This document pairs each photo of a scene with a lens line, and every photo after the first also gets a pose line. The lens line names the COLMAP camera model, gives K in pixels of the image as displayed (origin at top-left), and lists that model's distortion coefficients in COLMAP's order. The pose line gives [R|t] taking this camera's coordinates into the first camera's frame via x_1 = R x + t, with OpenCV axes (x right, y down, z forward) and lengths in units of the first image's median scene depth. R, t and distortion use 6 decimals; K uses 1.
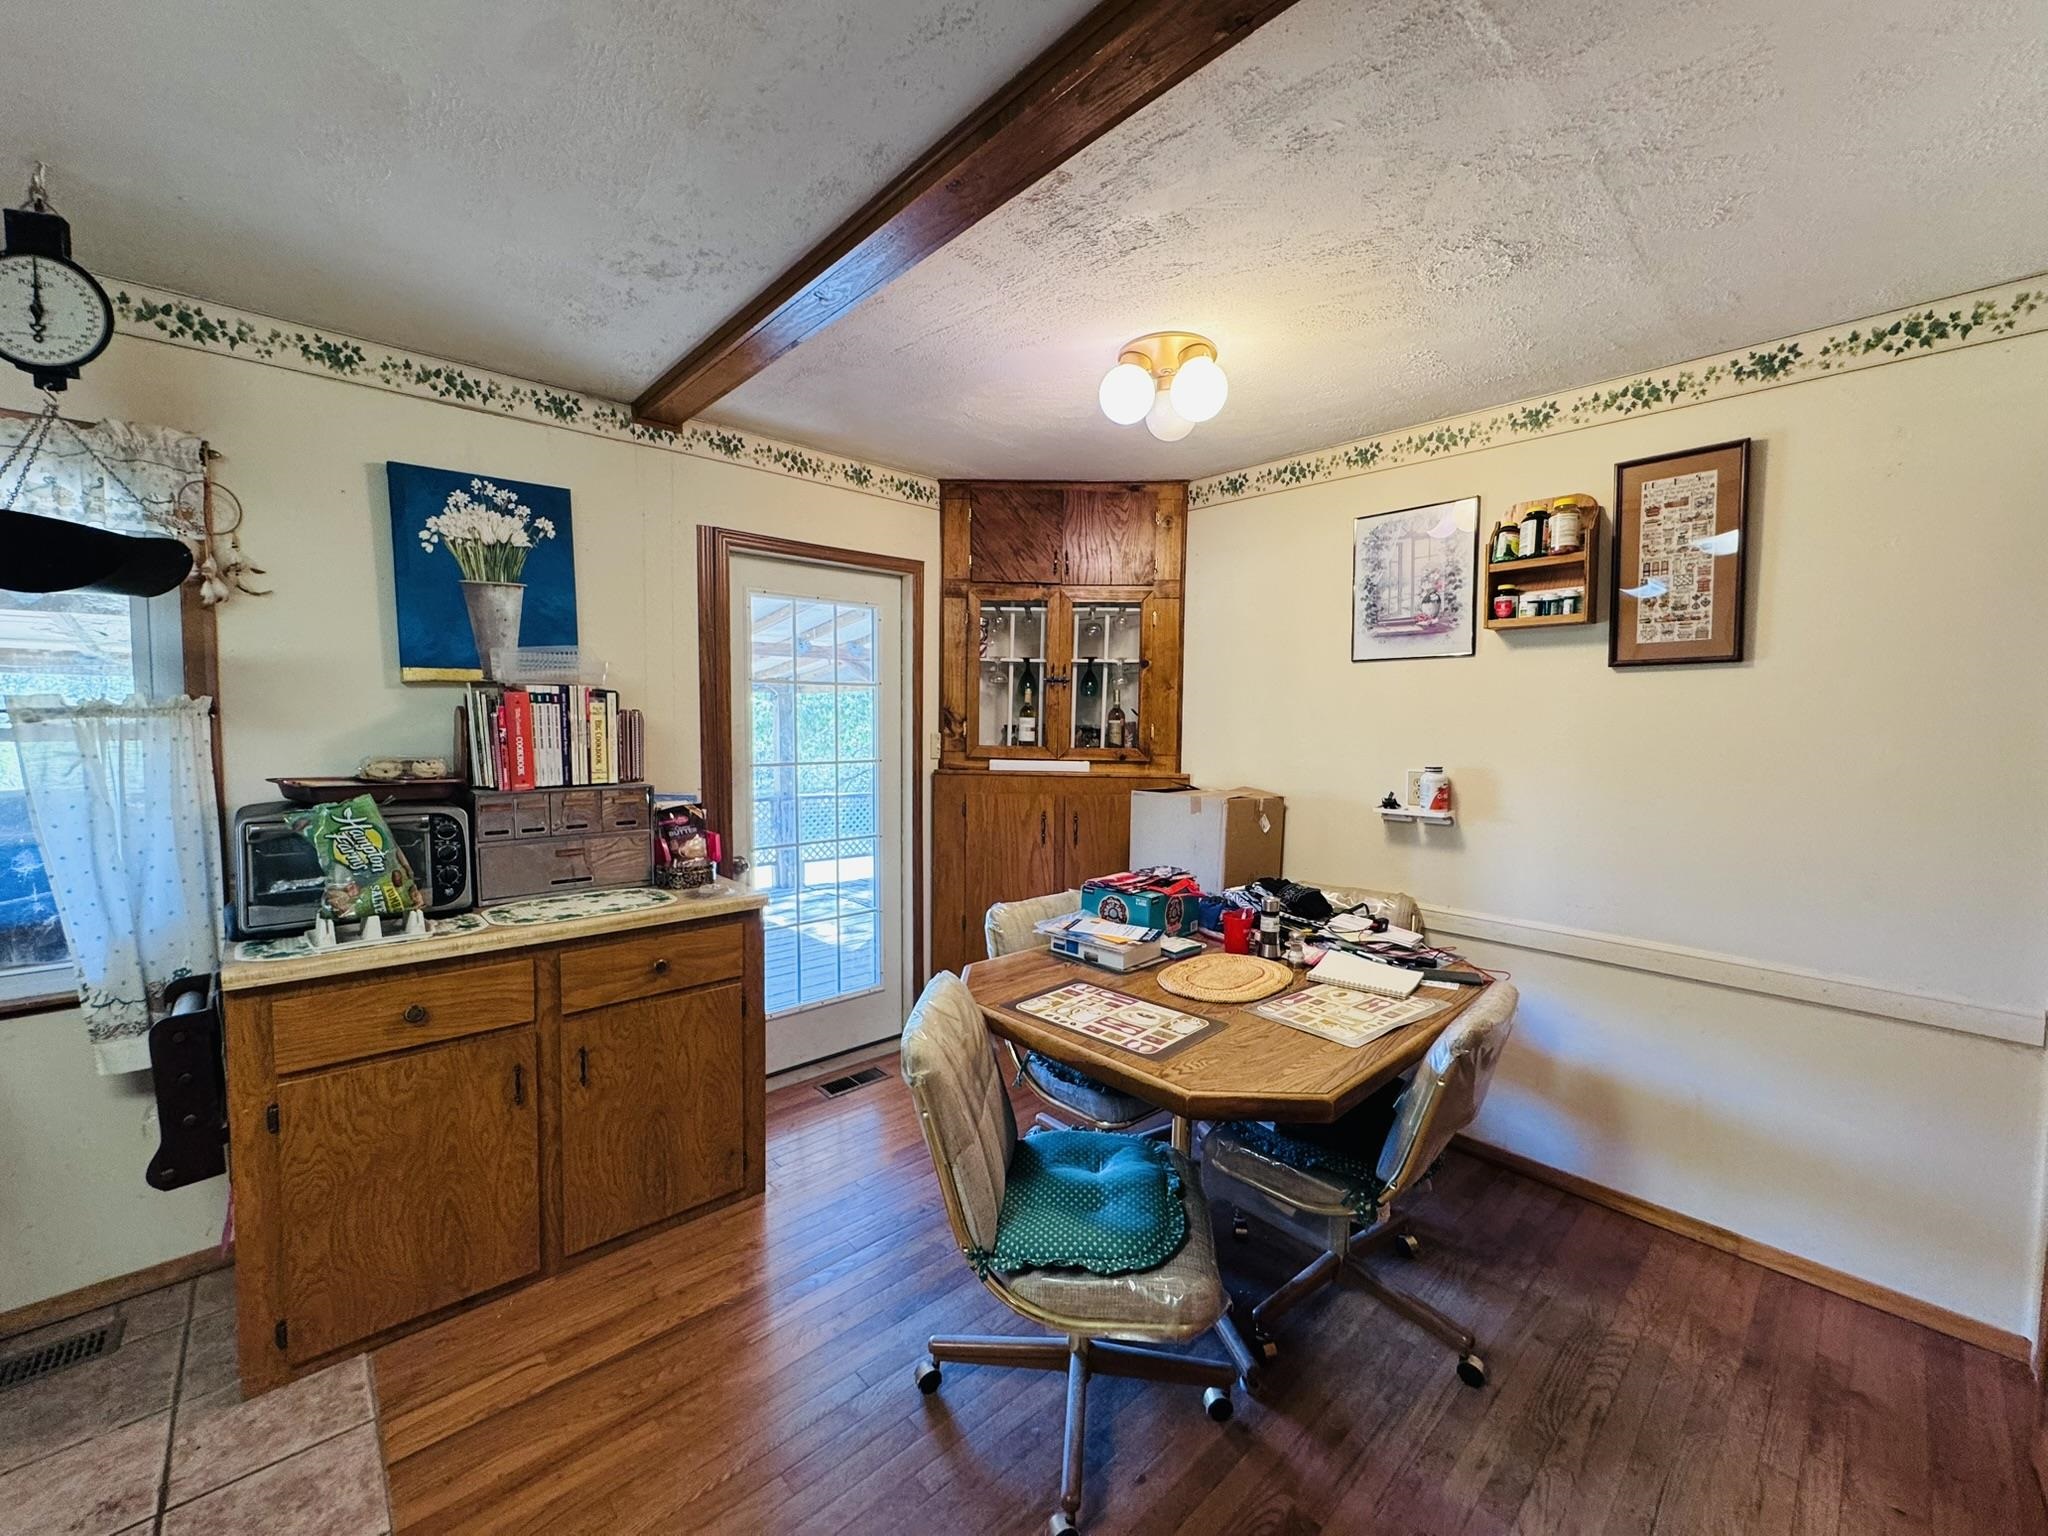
lens RADIAL K [[816.5, 0, 1020.6], [0, 816.5, 765.3], [0, 0, 1]] dist [-0.003475, -0.000624]
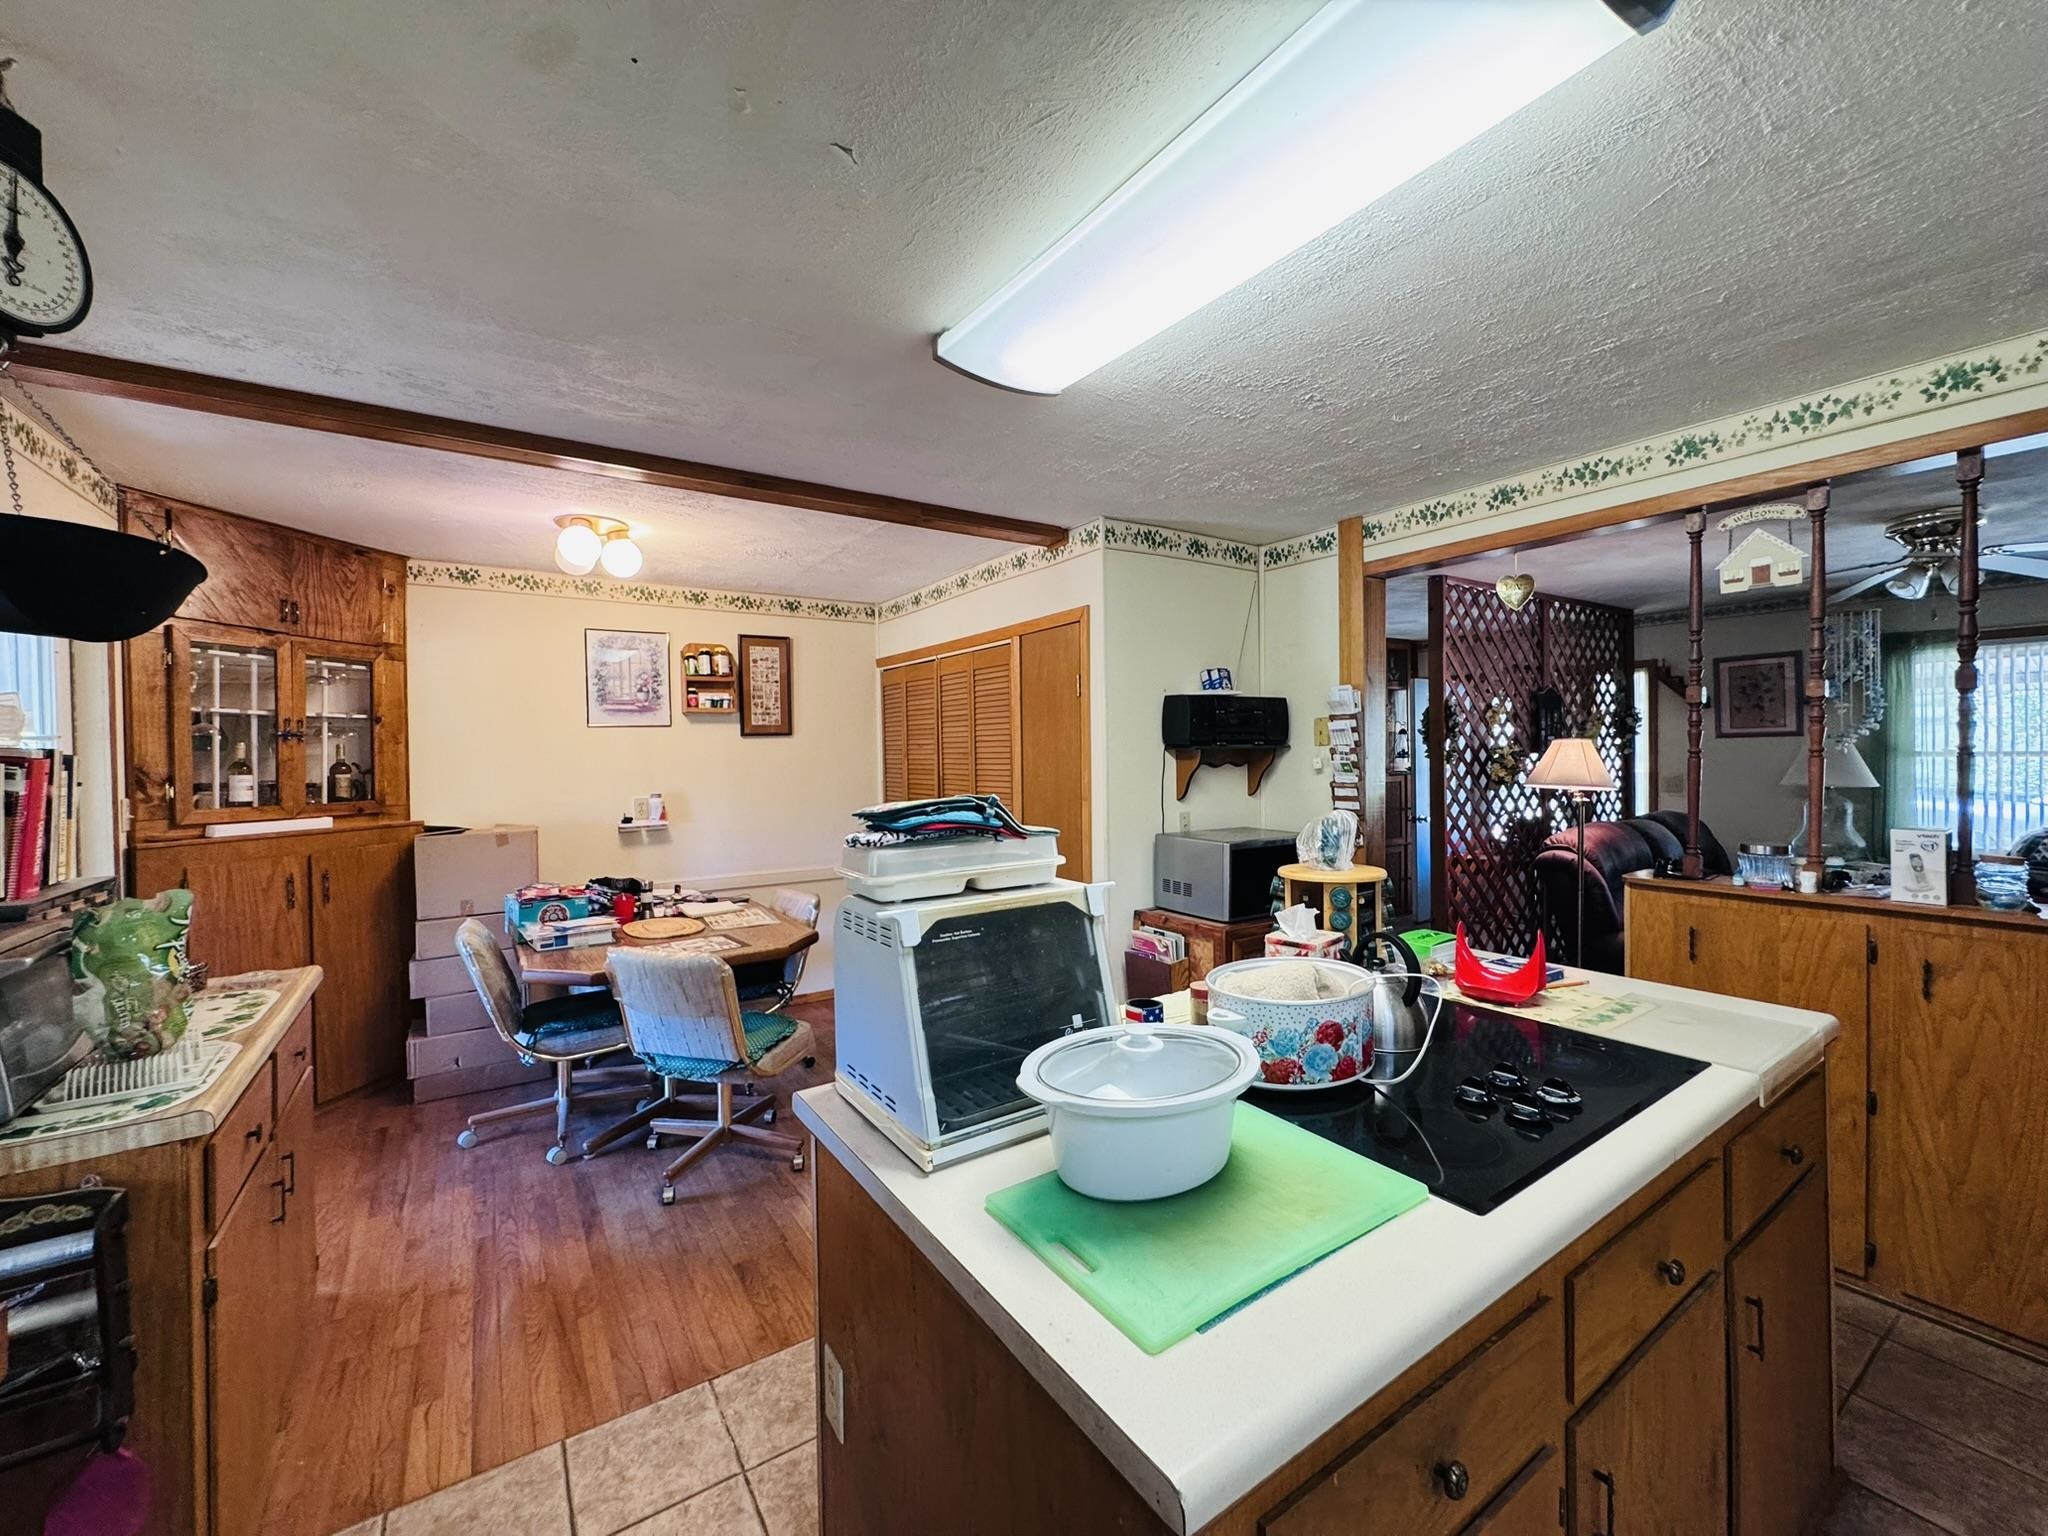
lens RADIAL K [[816.5, 0, 1029.4], [0, 816.5, 758.9], [0, 0, 1]] dist [-0.003475, -0.000624]
pose [[0.146205, -0.018782, 0.989076, -1.069920], [0.075370, 0.997125, 0.007793, -0.026252], [-0.986379, 0.073408, 0.147200, 0.025357]]
